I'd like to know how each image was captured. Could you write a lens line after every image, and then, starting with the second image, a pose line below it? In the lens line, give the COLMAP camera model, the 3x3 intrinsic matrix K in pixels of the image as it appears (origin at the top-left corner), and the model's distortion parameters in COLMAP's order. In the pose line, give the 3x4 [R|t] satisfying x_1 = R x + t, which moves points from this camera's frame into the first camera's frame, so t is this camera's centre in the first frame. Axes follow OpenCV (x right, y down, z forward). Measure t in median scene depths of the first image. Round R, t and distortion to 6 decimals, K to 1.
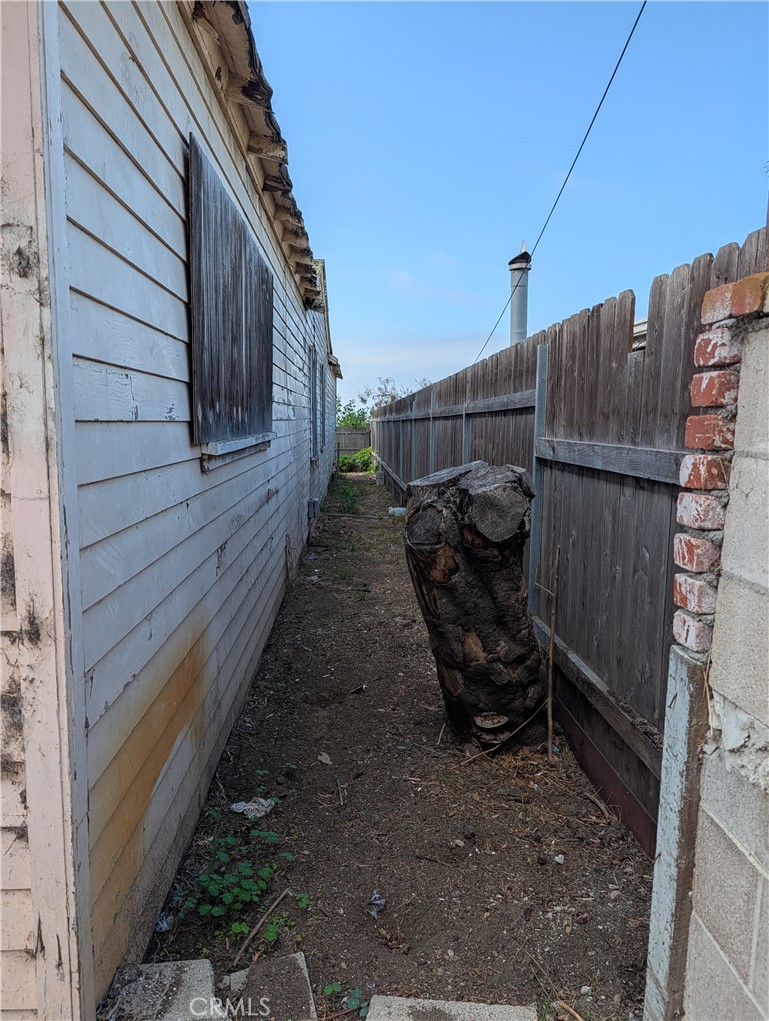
lens RADIAL K [[717.4, 0, 384.5], [0, 717.4, 510.5], [0, 0, 1]] dist [0.048614, -0.048727]
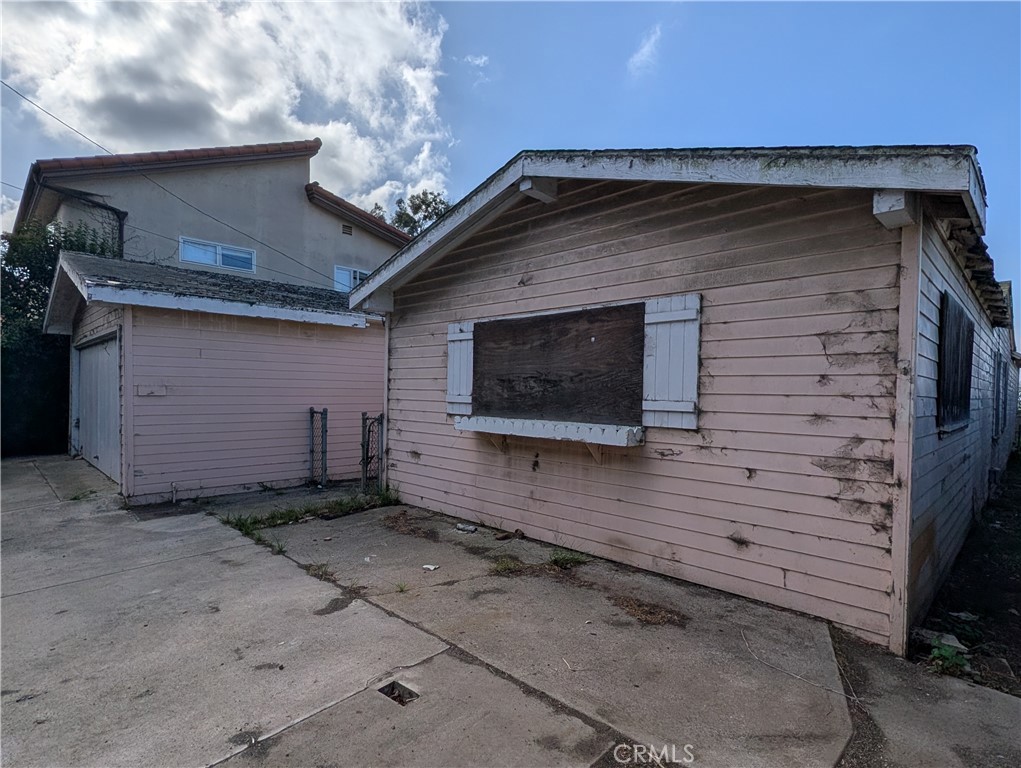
lens RADIAL K [[527.4, 0, 507.7], [0, 527.4, 401.7], [0, 0, 1]] dist [-0.001533, -0.001348]
pose [[0.672915, 0.011270, -0.739634, 0.023383], [-0.100114, 0.992072, -0.075967, 0.060494], [0.732914, 0.125168, 0.668708, -0.710444]]
